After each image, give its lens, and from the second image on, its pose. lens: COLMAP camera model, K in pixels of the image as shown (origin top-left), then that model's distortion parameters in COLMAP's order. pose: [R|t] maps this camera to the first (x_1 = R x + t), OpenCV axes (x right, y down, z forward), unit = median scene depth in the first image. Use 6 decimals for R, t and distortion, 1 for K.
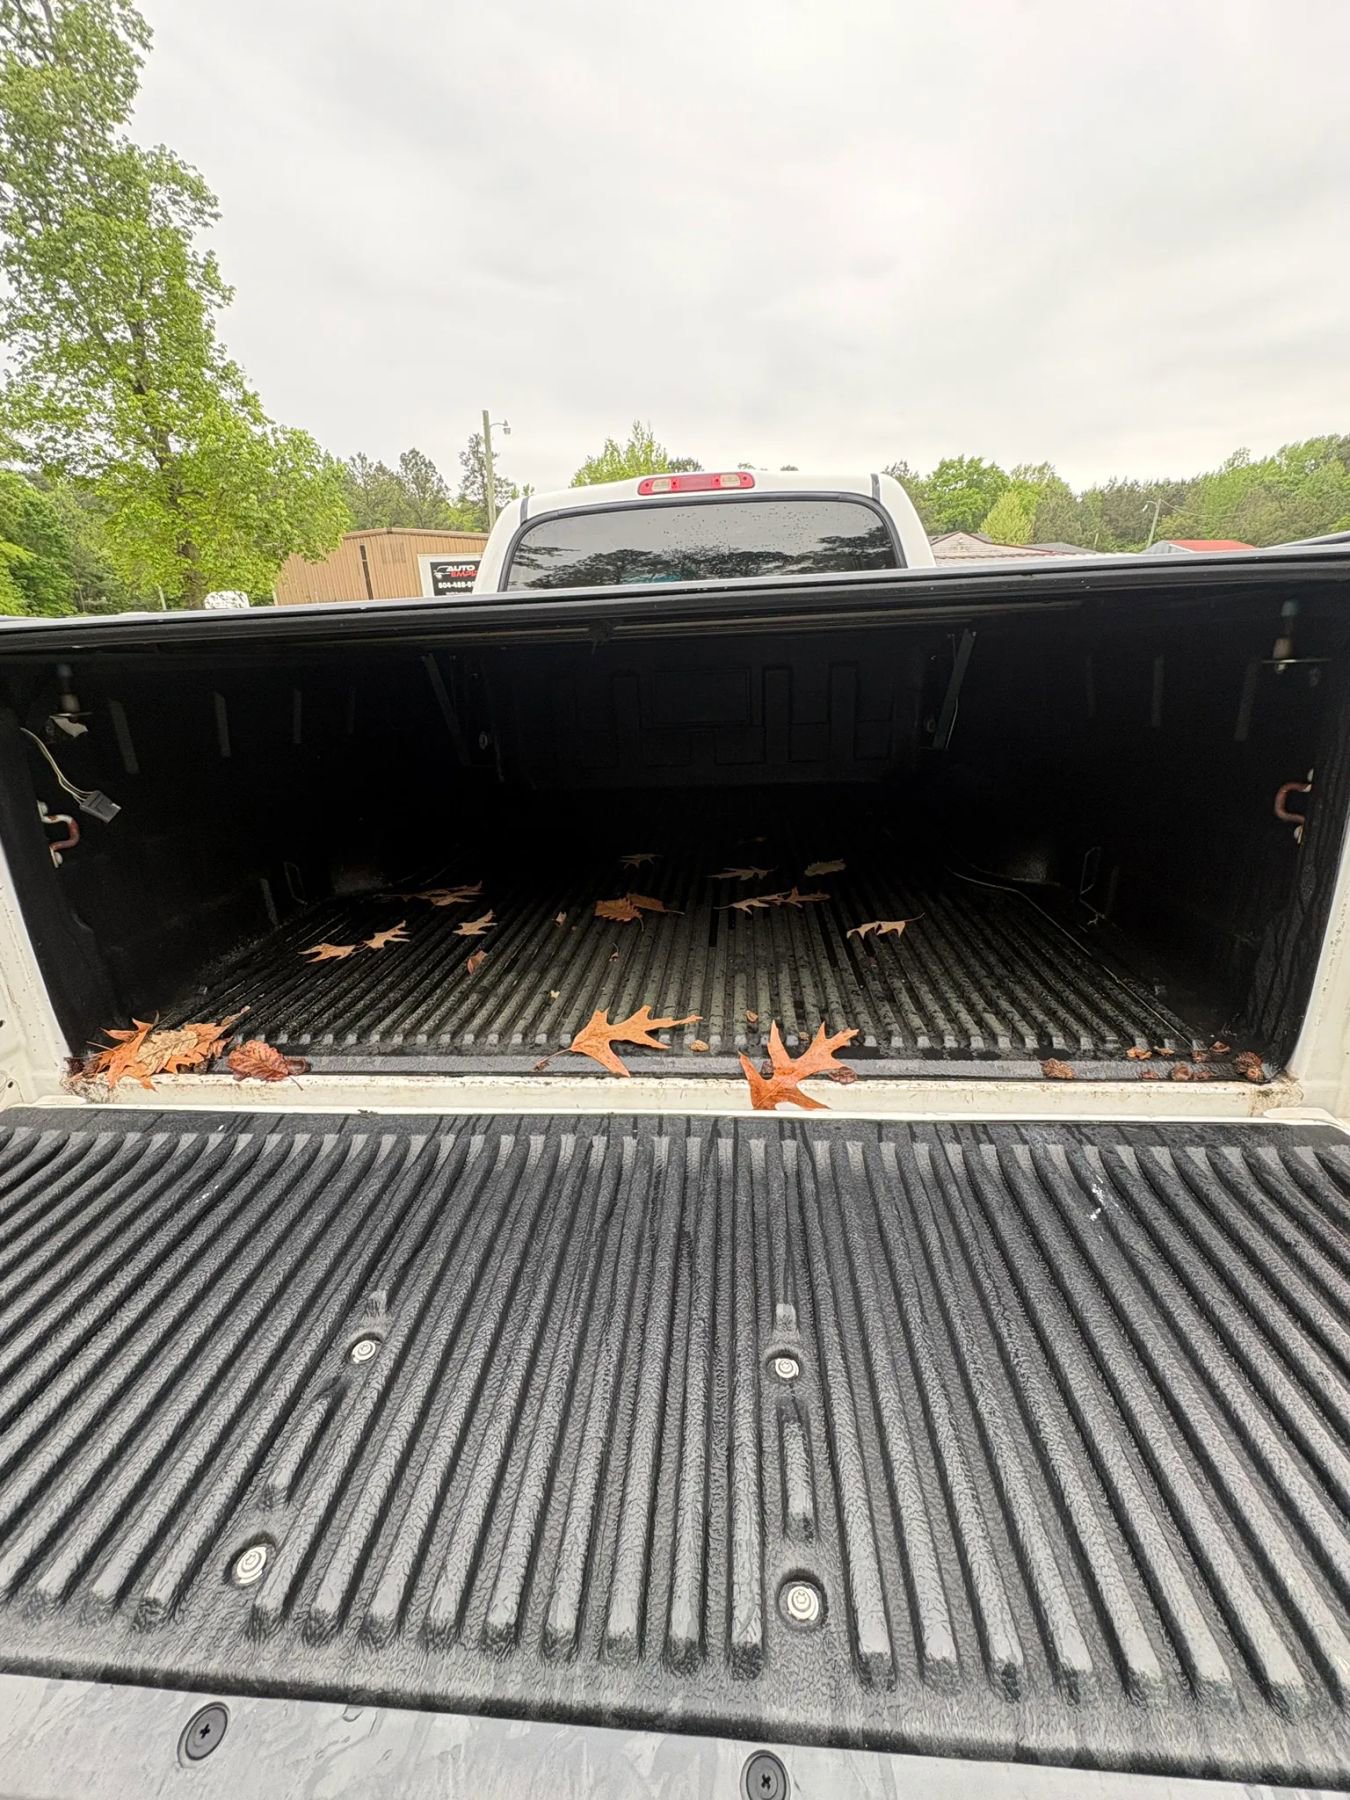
lens RADIAL K [[733.6, 0, 673.2], [0, 733.6, 904.8], [0, 0, 1]] dist [-0.000725, 0.000196]
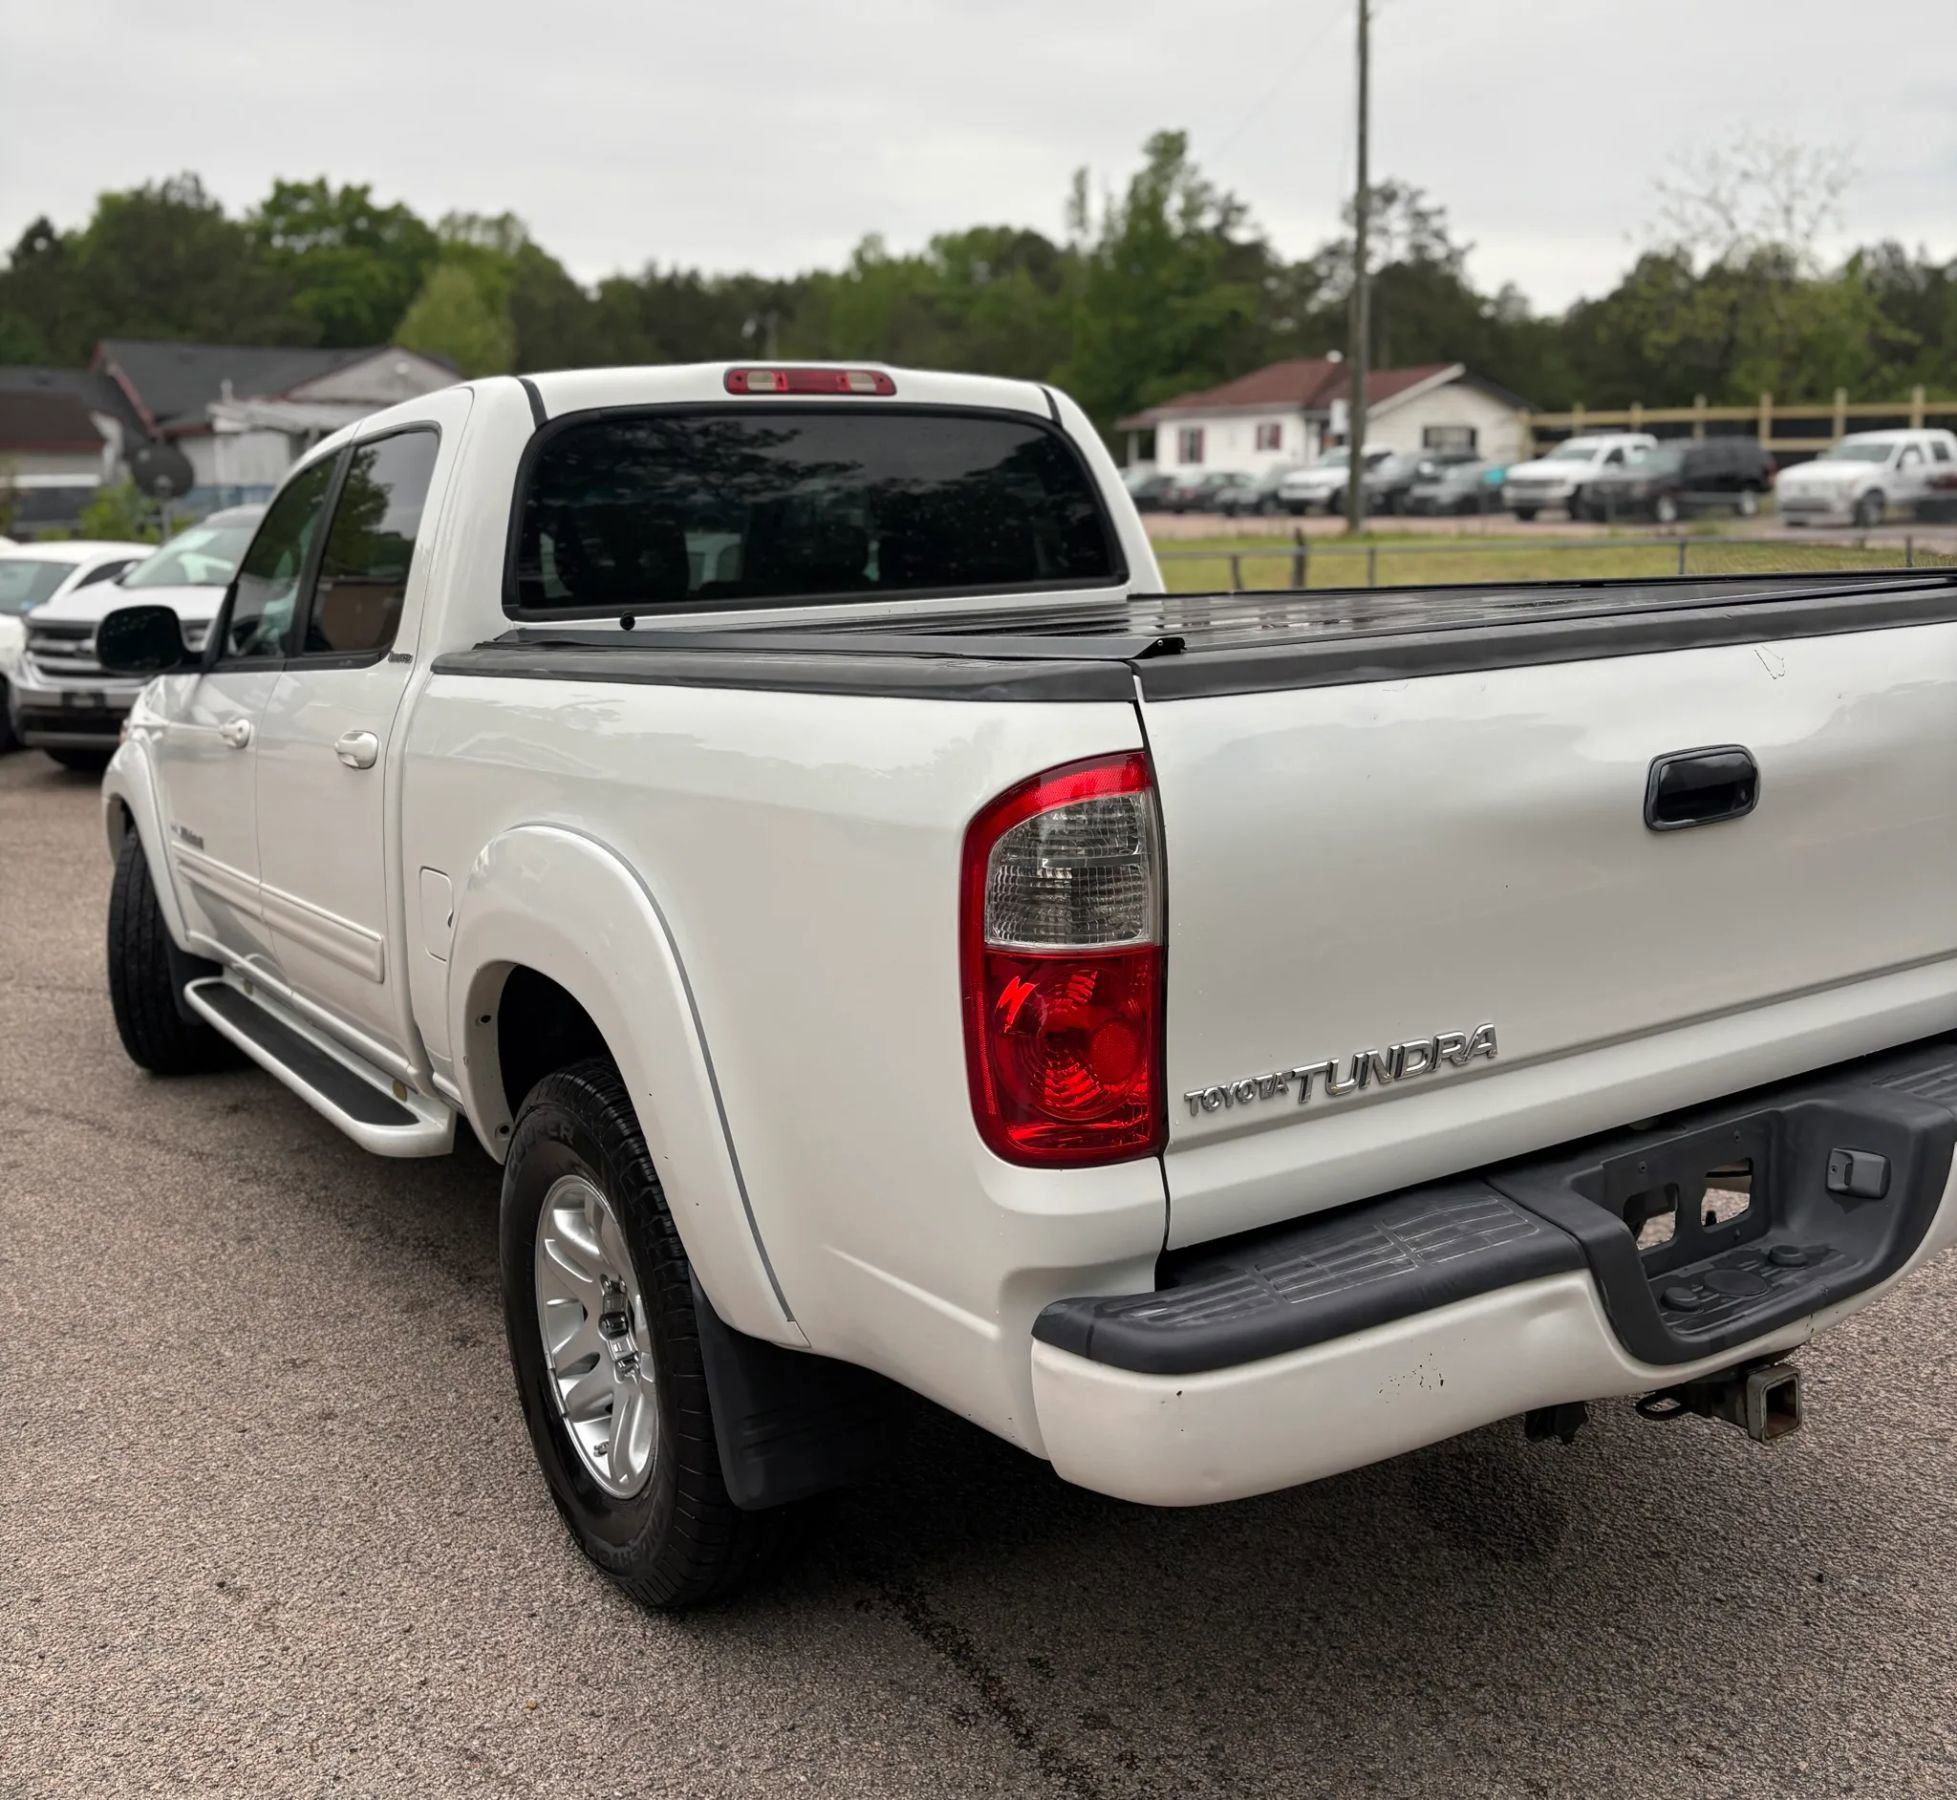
lens RADIAL K [[1975.0, 0, 968.1], [0, 1975.0, 759.5], [0, 0, 1]] dist [-0.000506, 0.000000]
pose [[0.794827, -0.055511, 0.604292, -2.279619], [0.208118, 0.960348, -0.185520, 0.165377], [-0.570032, 0.273221, 0.774864, -0.699328]]
